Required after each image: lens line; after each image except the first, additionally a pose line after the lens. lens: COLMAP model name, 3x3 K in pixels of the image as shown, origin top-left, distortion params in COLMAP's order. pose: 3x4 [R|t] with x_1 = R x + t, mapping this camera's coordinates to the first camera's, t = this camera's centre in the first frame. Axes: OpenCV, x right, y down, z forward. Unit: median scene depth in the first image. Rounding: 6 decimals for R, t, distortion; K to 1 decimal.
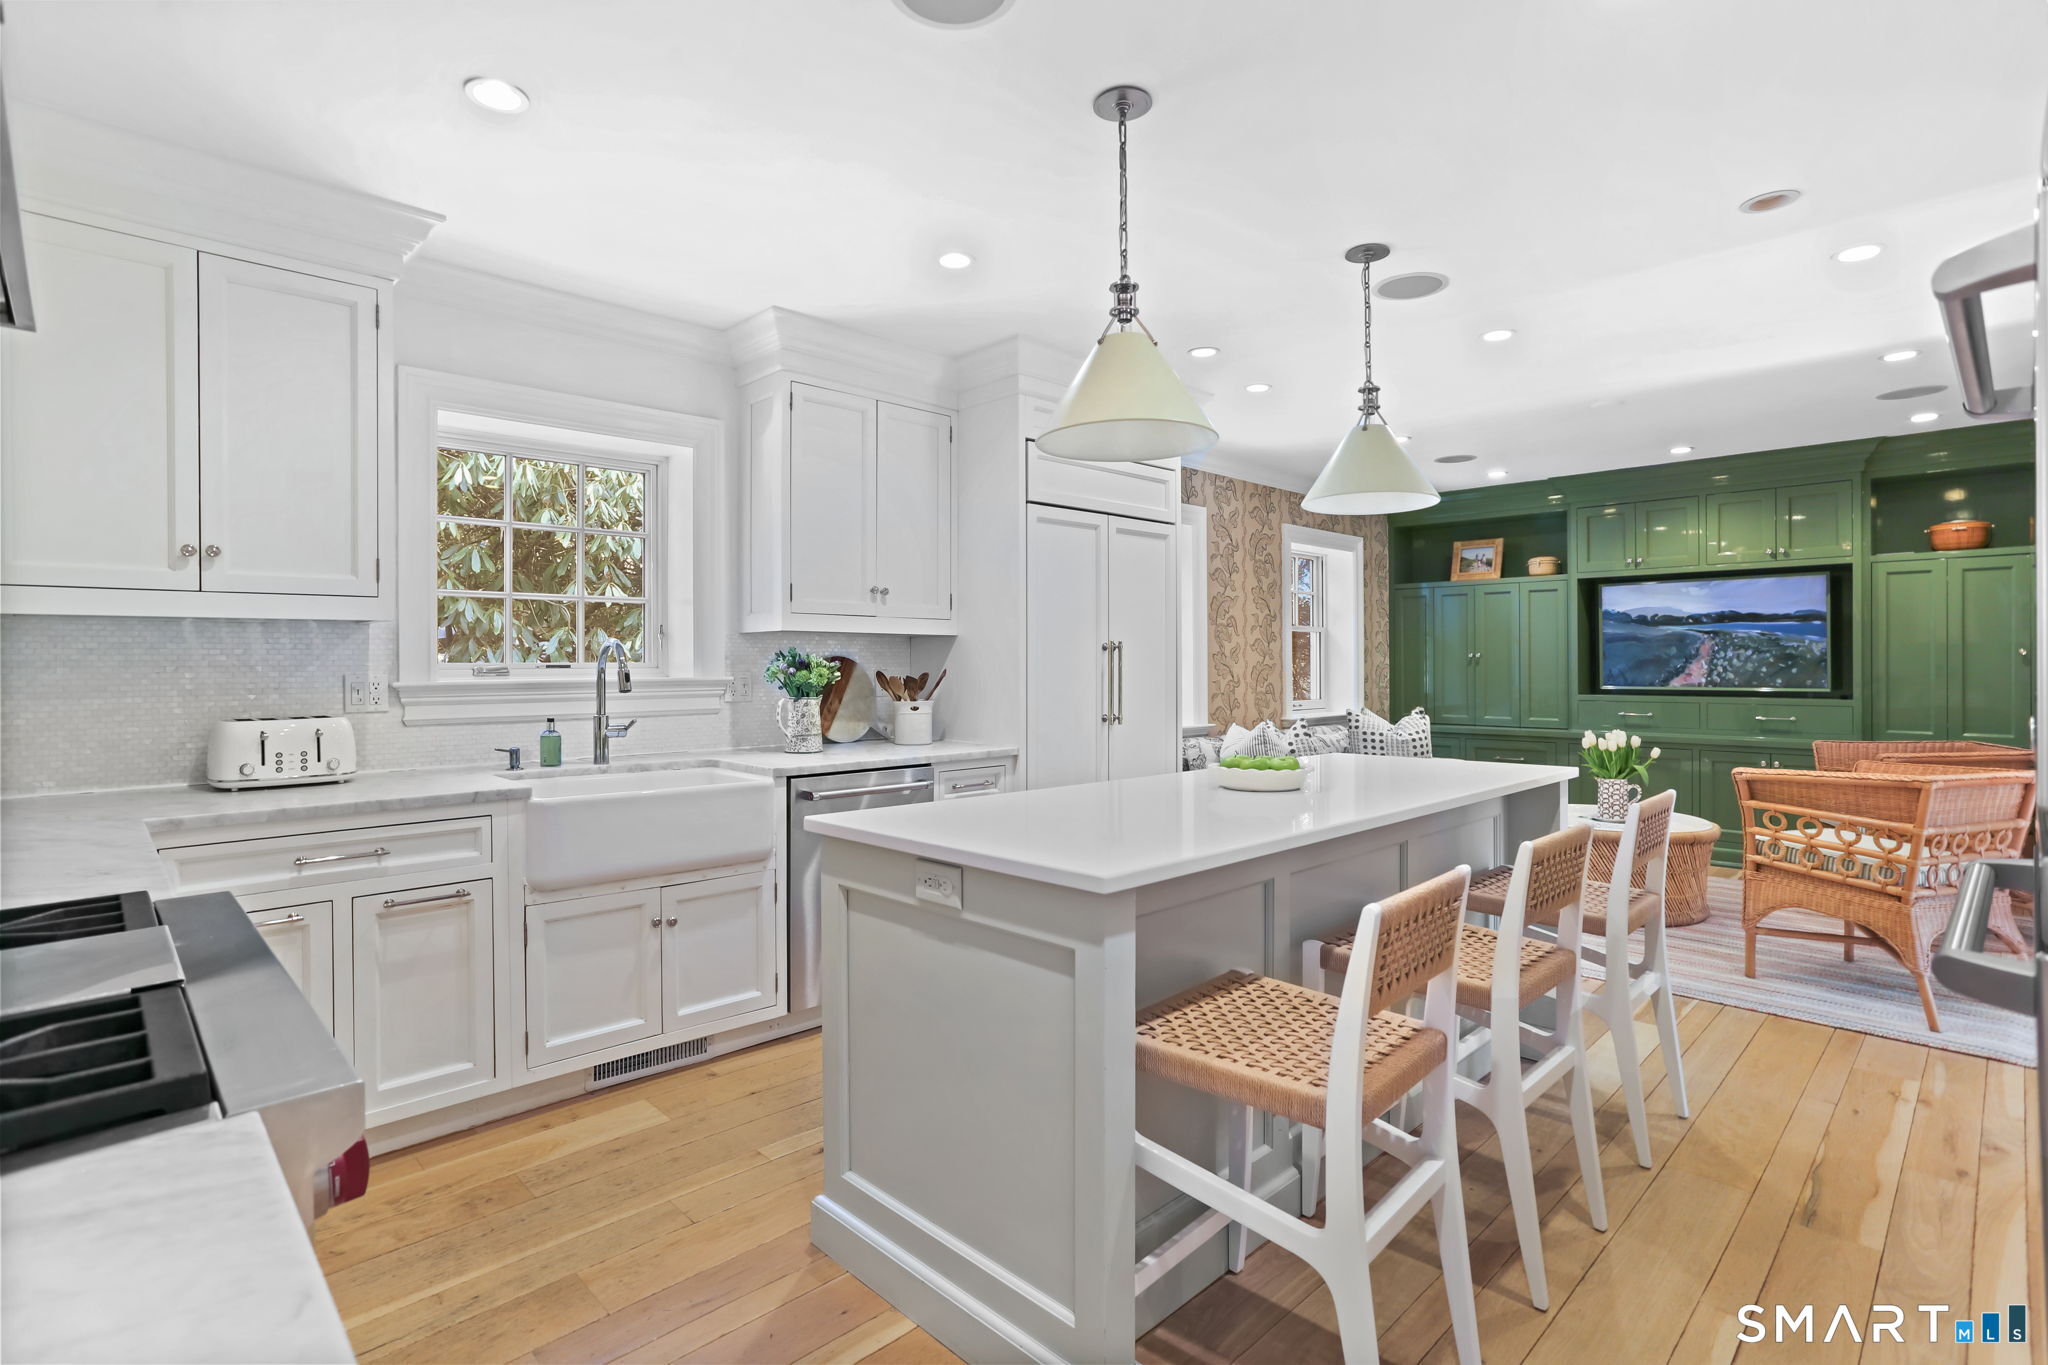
lens RADIAL K [[985.5, 0, 1021.9], [0, 985.5, 663.3], [0, 0, 1]] dist [-0.059134, 0.041870]
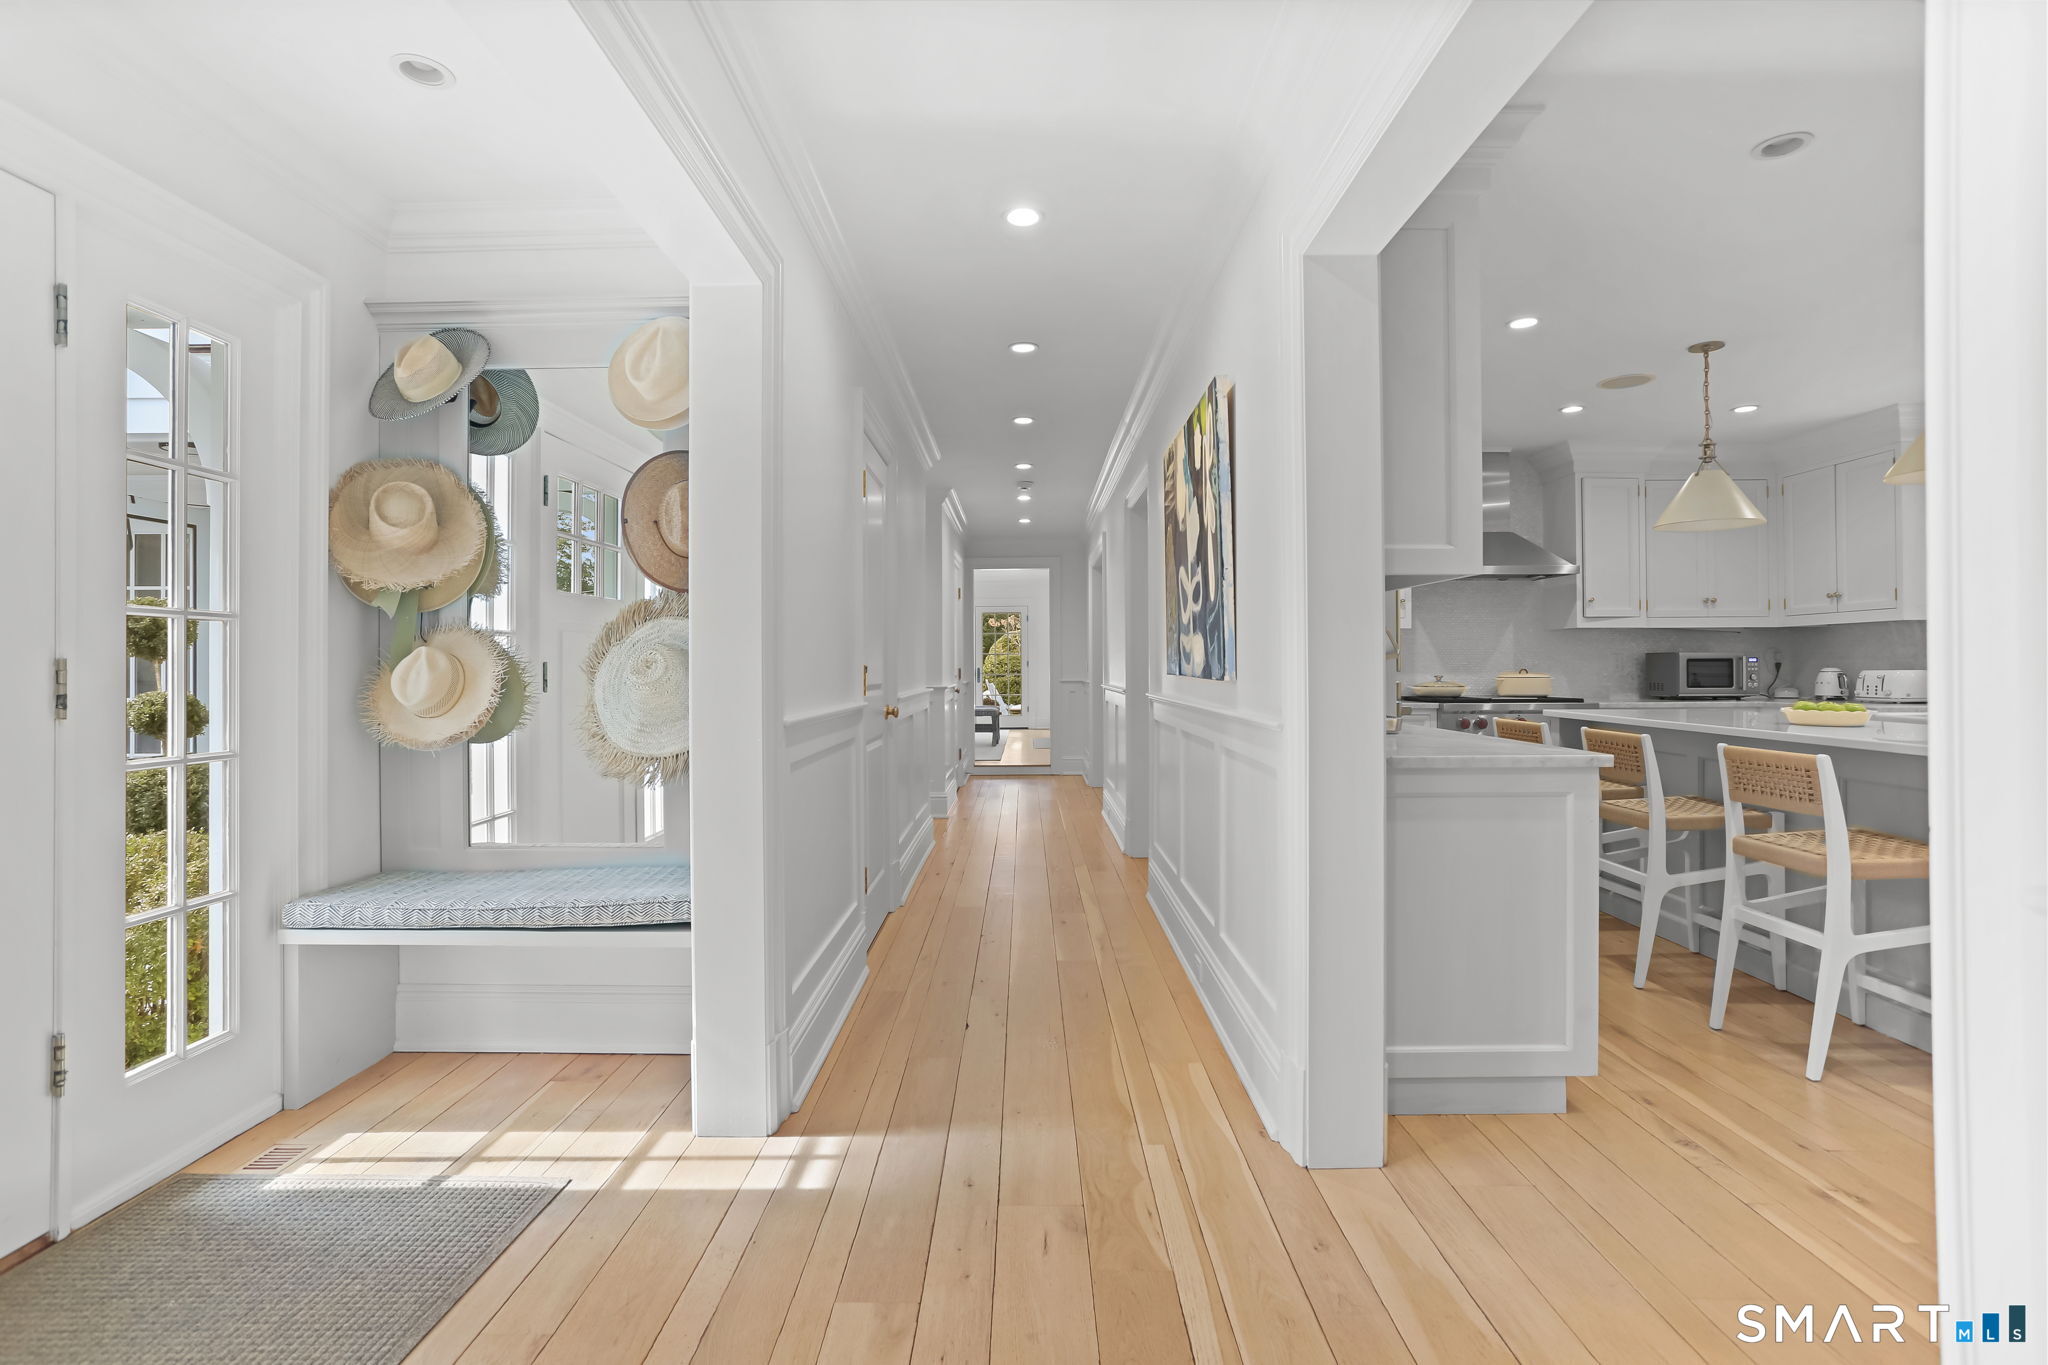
lens RADIAL K [[985.5, 0, 1021.9], [0, 985.5, 663.3], [0, 0, 1]] dist [-0.059134, 0.041870]
pose [[-0.700209, 0.006607, -0.713908, 1.373179], [0.007578, 0.999970, 0.001821, 0.017495], [0.713898, -0.004135, -0.700238, 0.777283]]
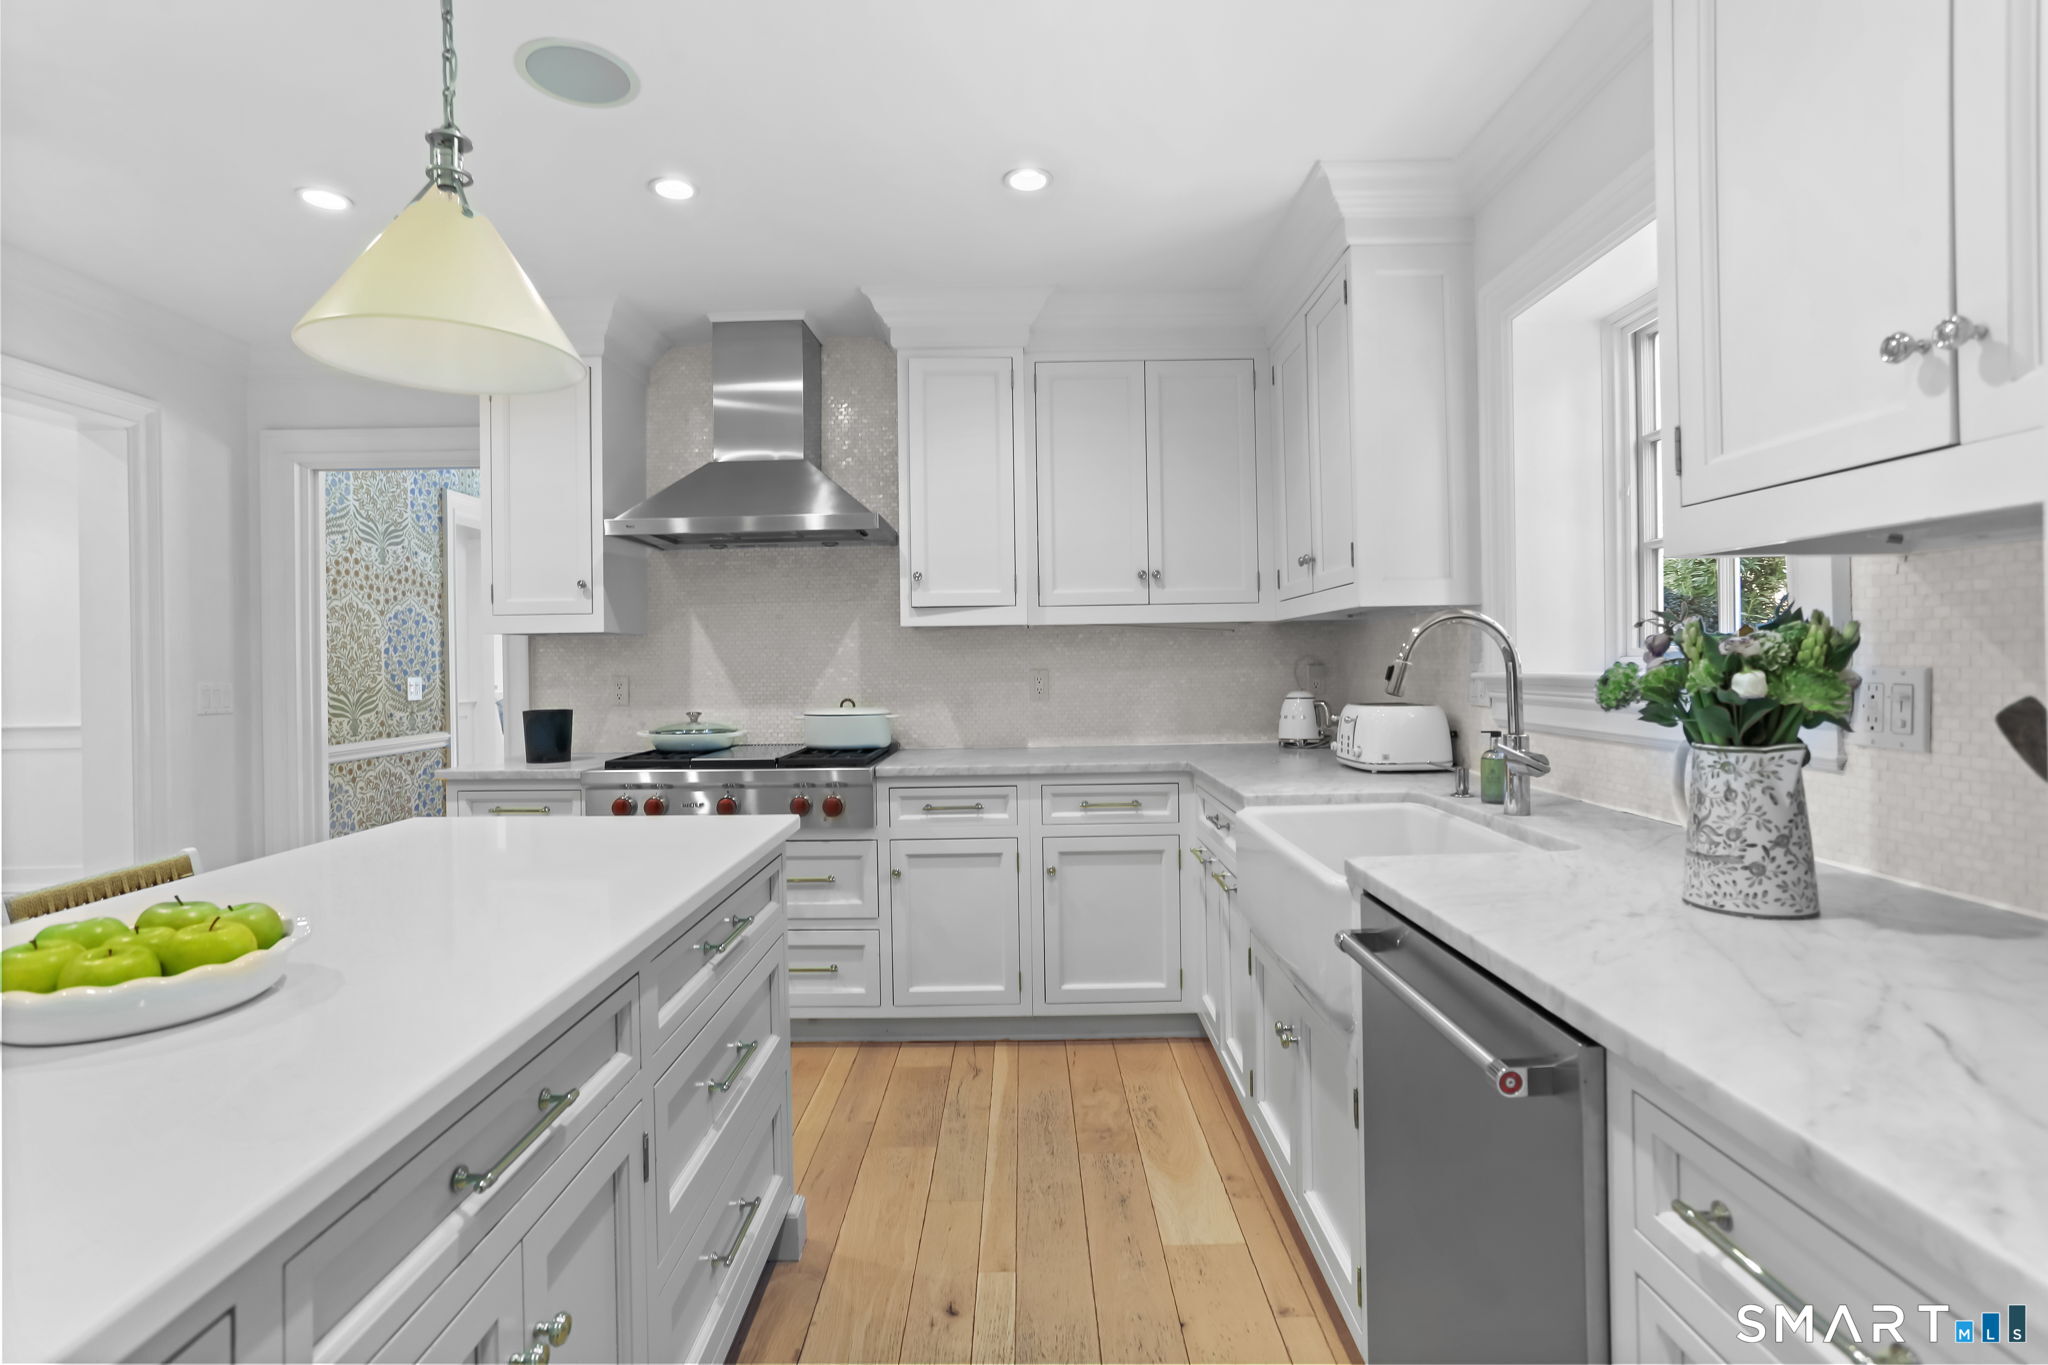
lens RADIAL K [[985.5, 0, 1021.9], [0, 985.5, 663.3], [0, 0, 1]] dist [-0.059134, 0.041870]
pose [[-0.698444, 0.017376, -0.715454, 0.183093], [0.018922, 0.999804, 0.005810, -0.001038], [0.715415, -0.009480, -0.698636, 1.013769]]
